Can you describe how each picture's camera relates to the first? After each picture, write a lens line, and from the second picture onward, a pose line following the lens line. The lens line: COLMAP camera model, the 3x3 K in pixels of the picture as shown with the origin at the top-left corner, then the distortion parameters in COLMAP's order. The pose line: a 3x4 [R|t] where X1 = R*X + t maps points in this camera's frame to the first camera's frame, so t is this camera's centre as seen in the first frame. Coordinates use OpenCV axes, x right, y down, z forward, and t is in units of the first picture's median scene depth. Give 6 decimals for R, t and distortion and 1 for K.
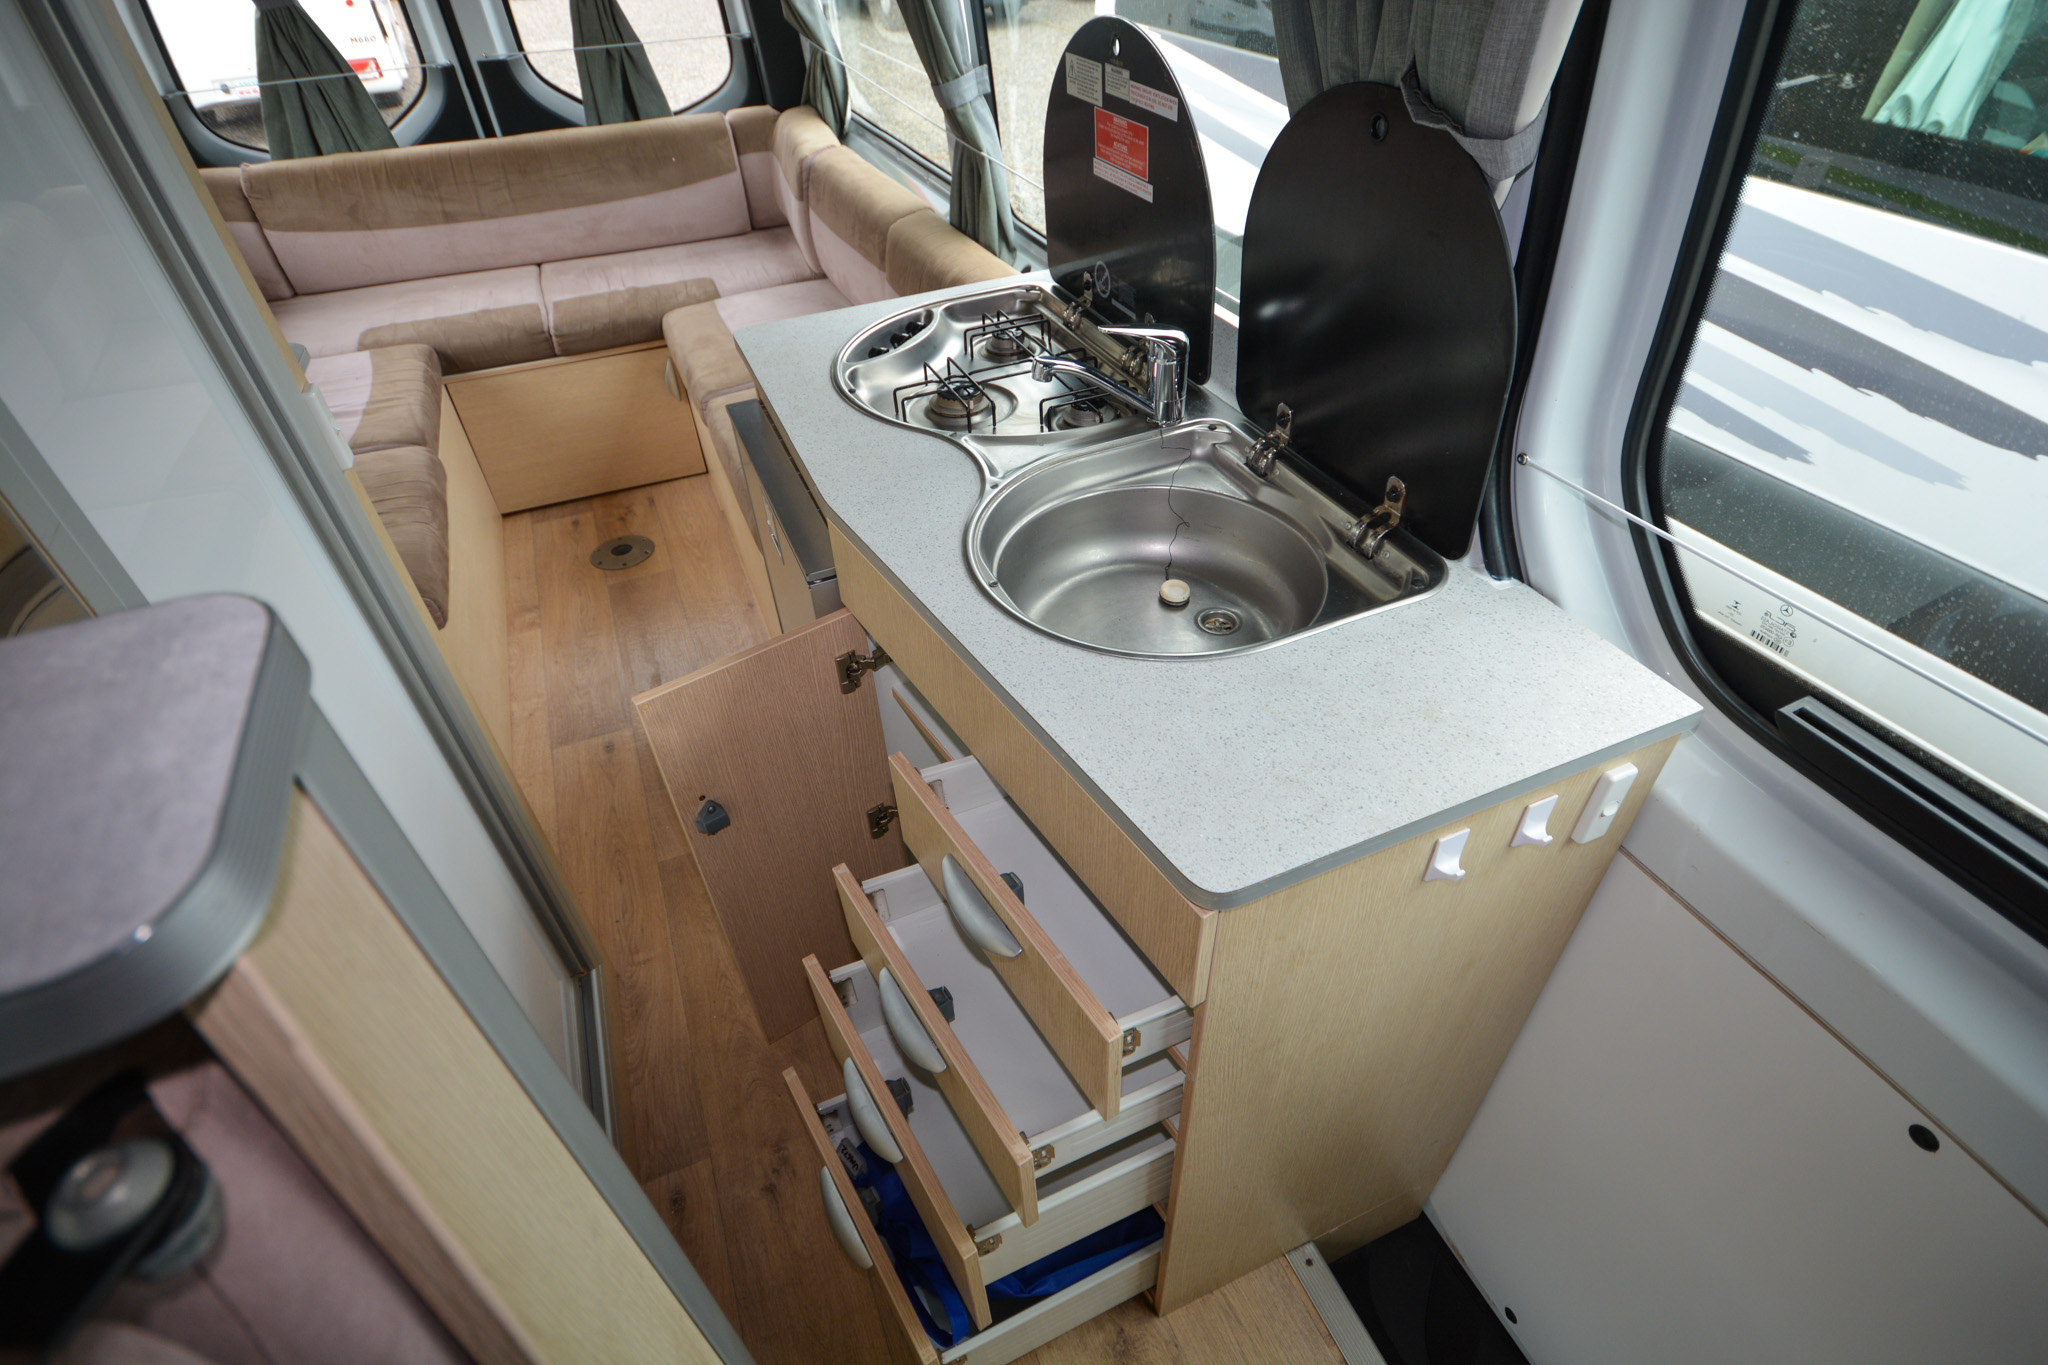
lens RADIAL K [[998.4, 0, 1022.0], [0, 998.4, 687.1], [0, 0, 1]] dist [0.005822, -0.000786]
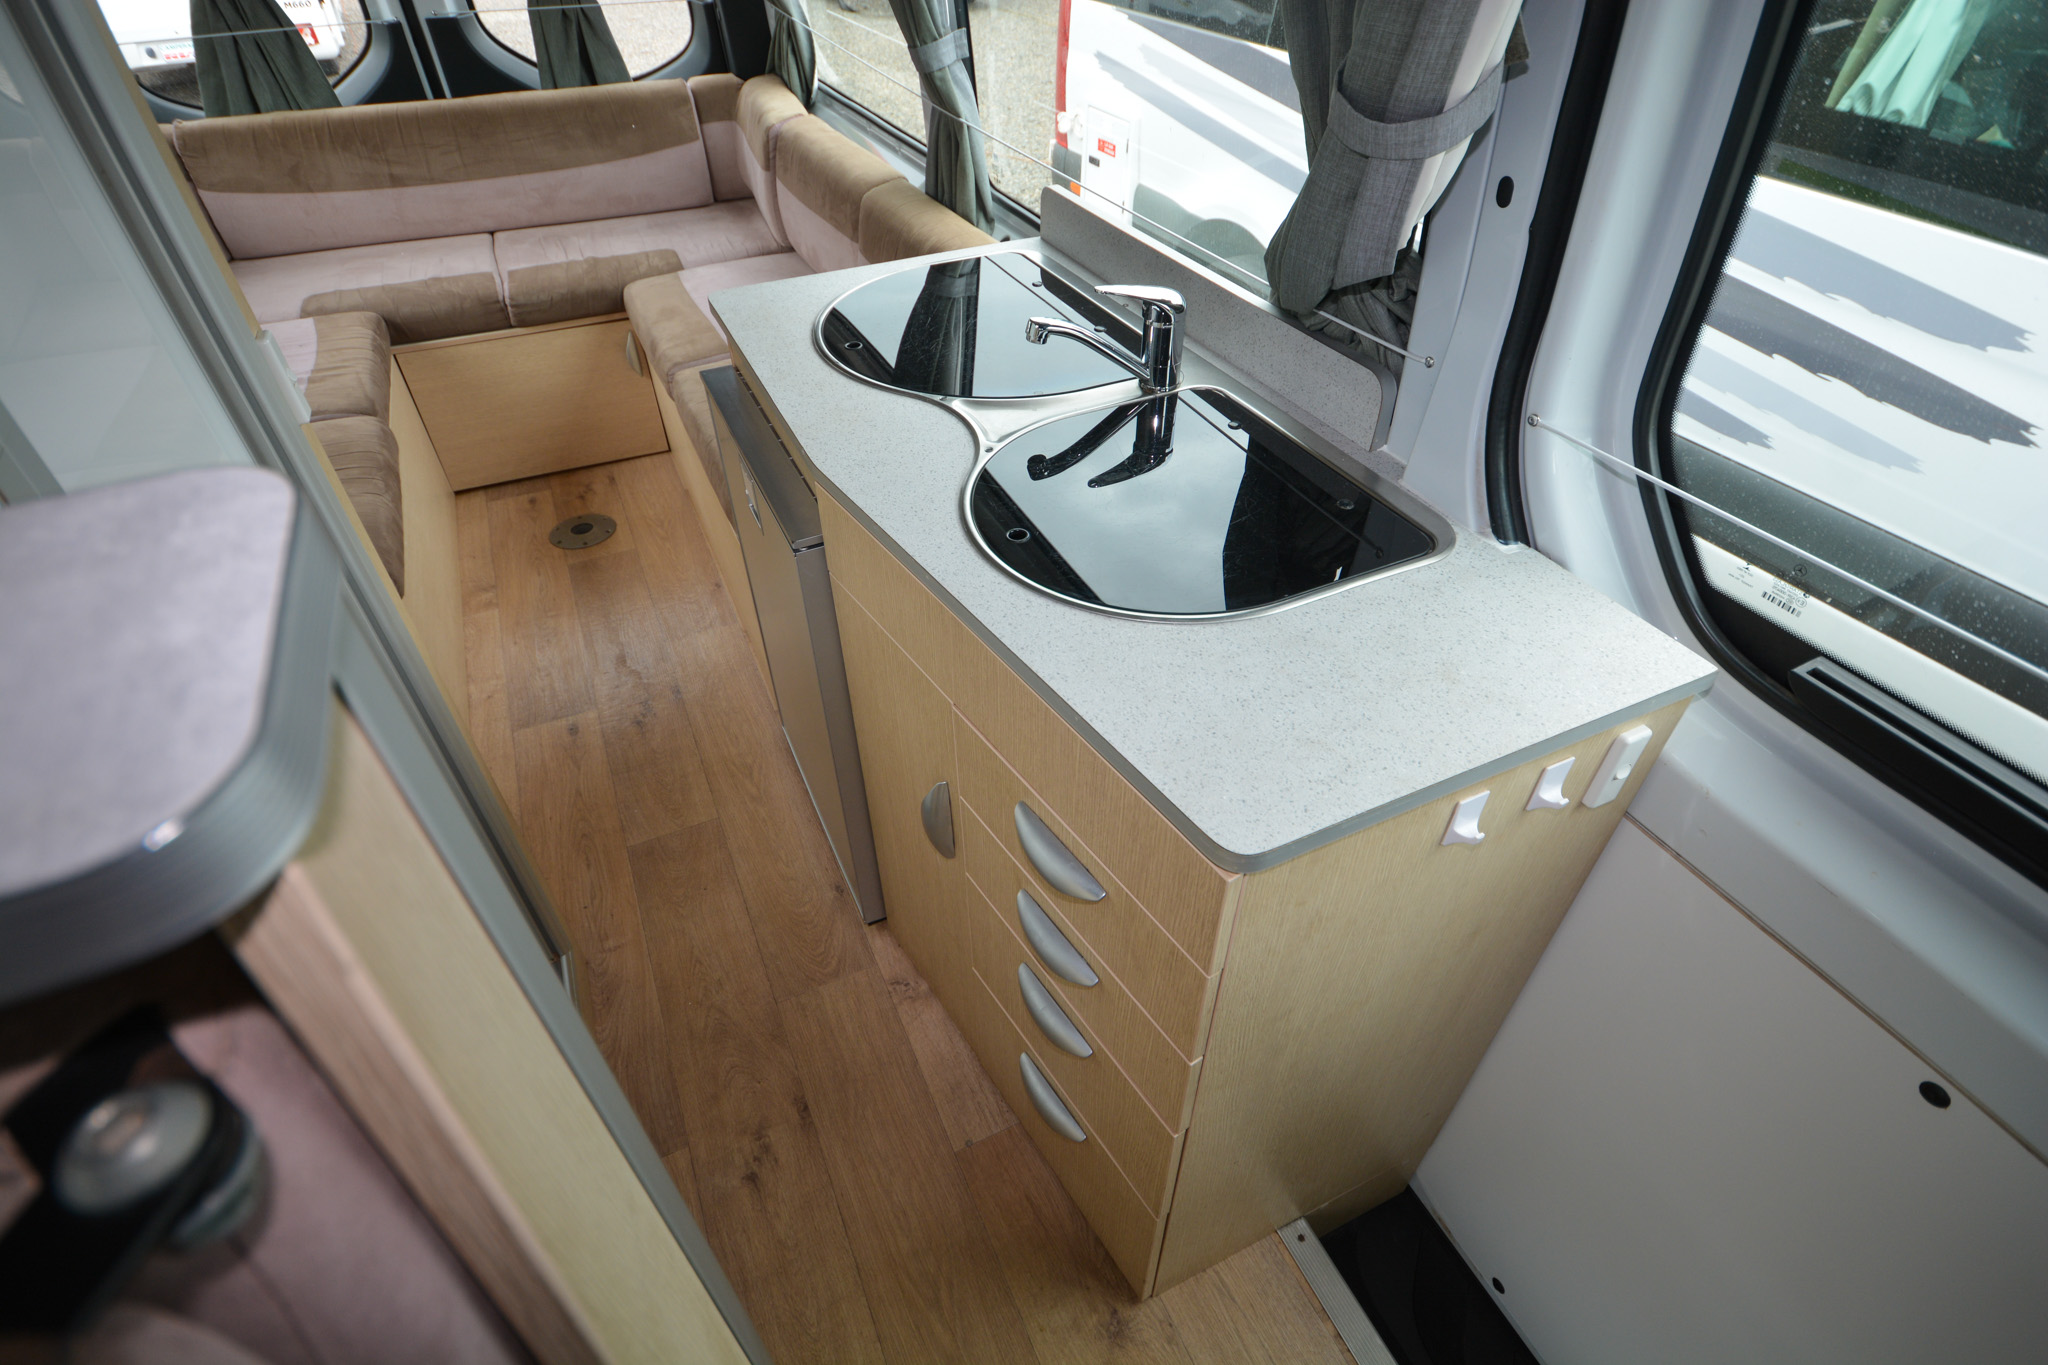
lens RADIAL K [[998.4, 0, 1022.0], [0, 998.4, 687.1], [0, 0, 1]] dist [0.005822, -0.000786]
pose [[0.999060, -0.001887, 0.043308, -0.016596], [0.001528, 0.999964, 0.008320, 0.009357], [-0.043322, -0.008246, 0.999027, 0.011407]]
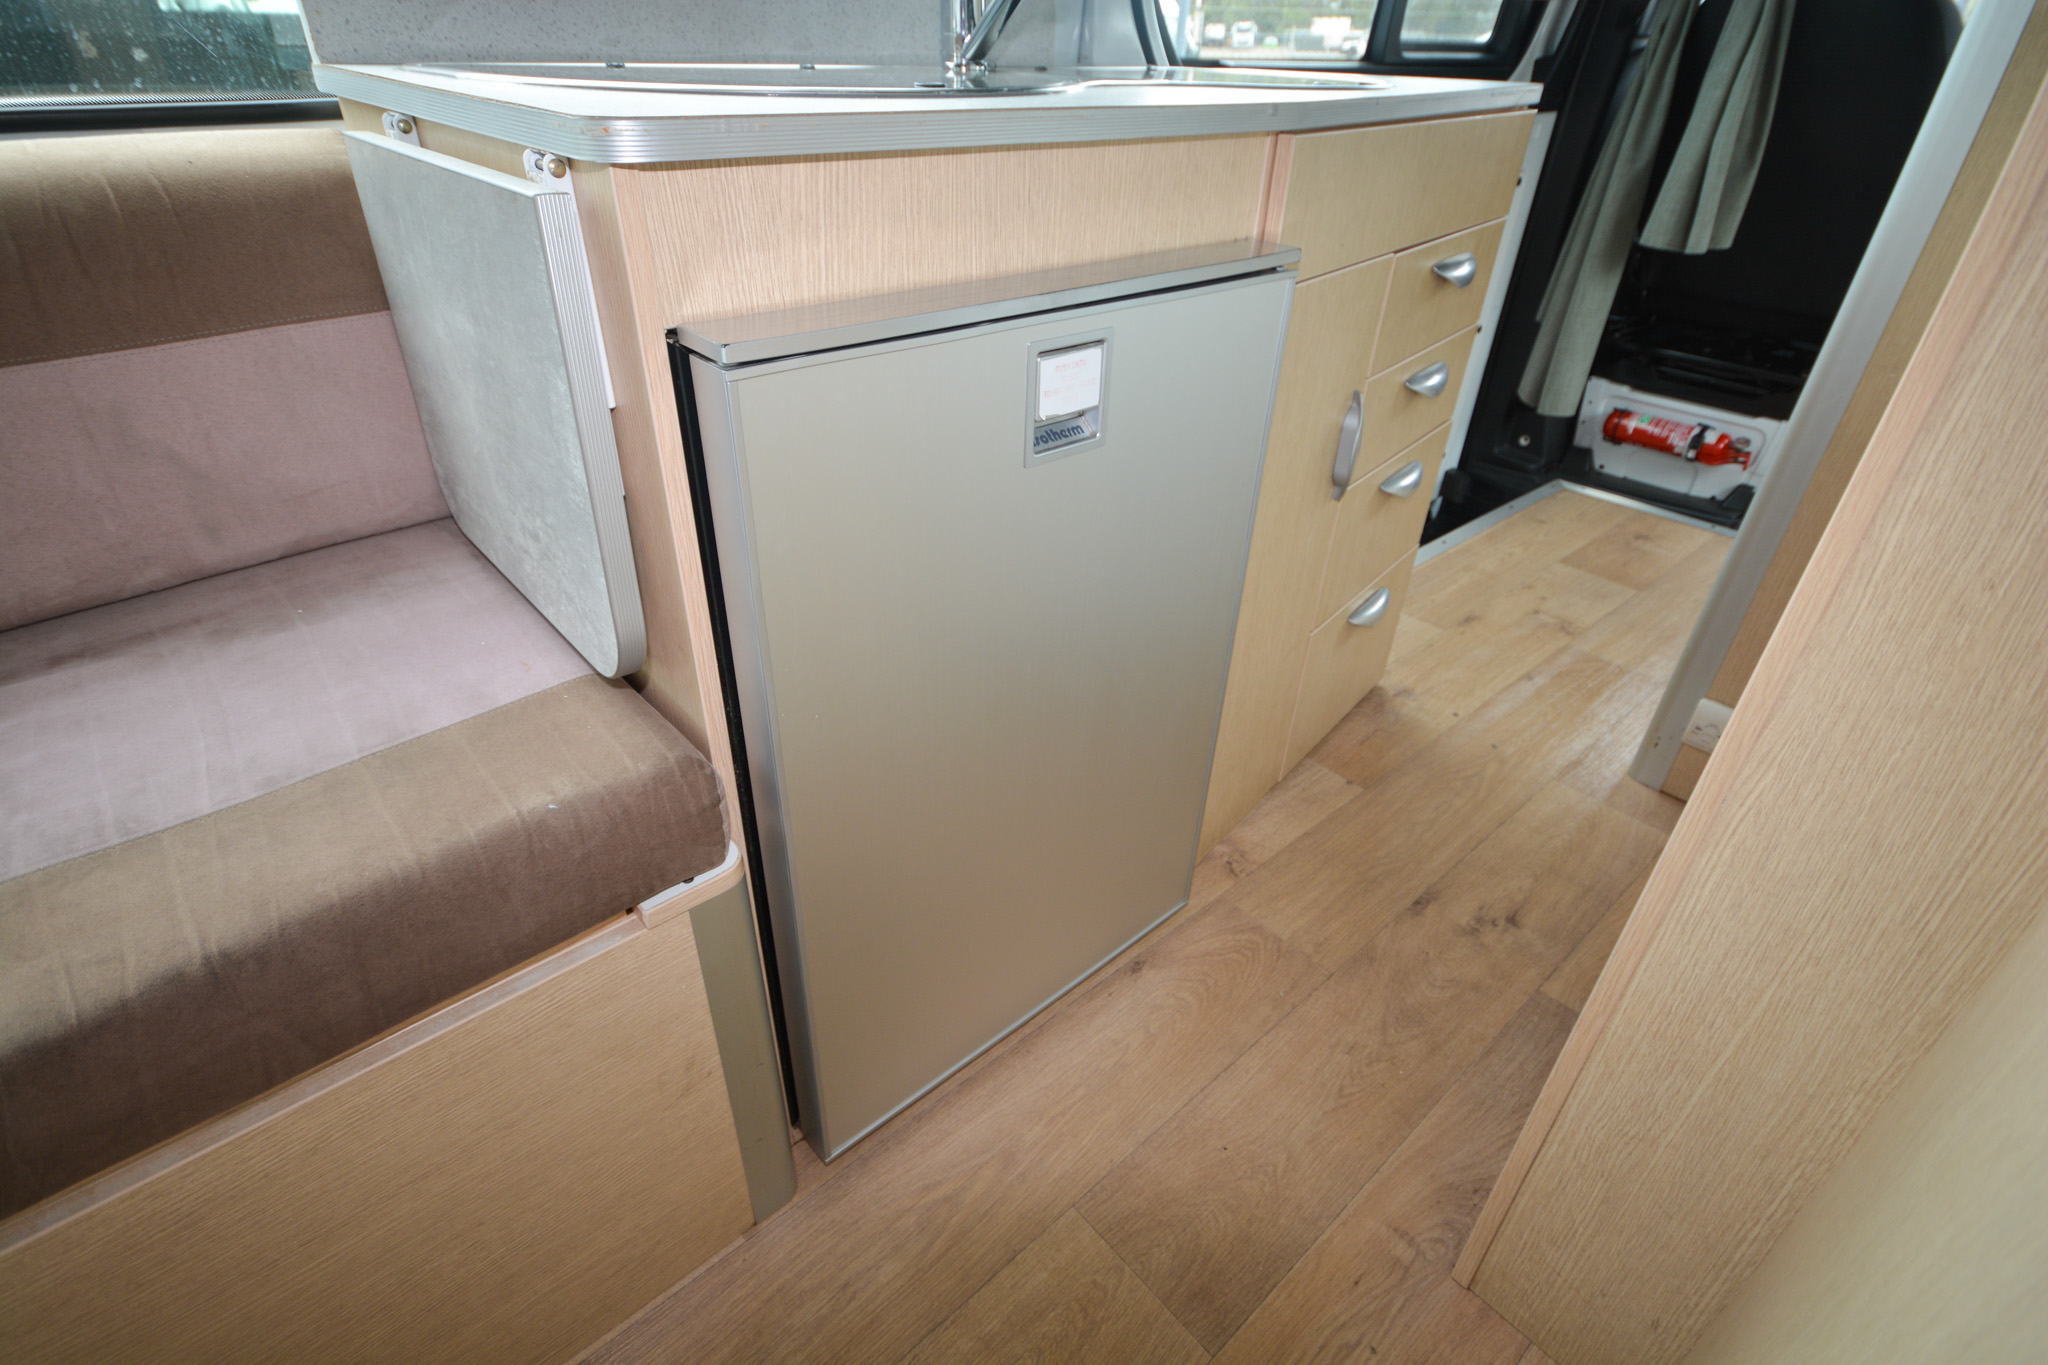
lens RADIAL K [[998.4, 0, 1022.0], [0, 998.4, 687.1], [0, 0, 1]] dist [0.005822, -0.000786]
pose [[-0.323897, -0.498647, 0.804016, -0.394356], [0.601807, 0.547145, 0.581774, -0.212975], [-0.730013, 0.672297, 0.122871, 0.585039]]
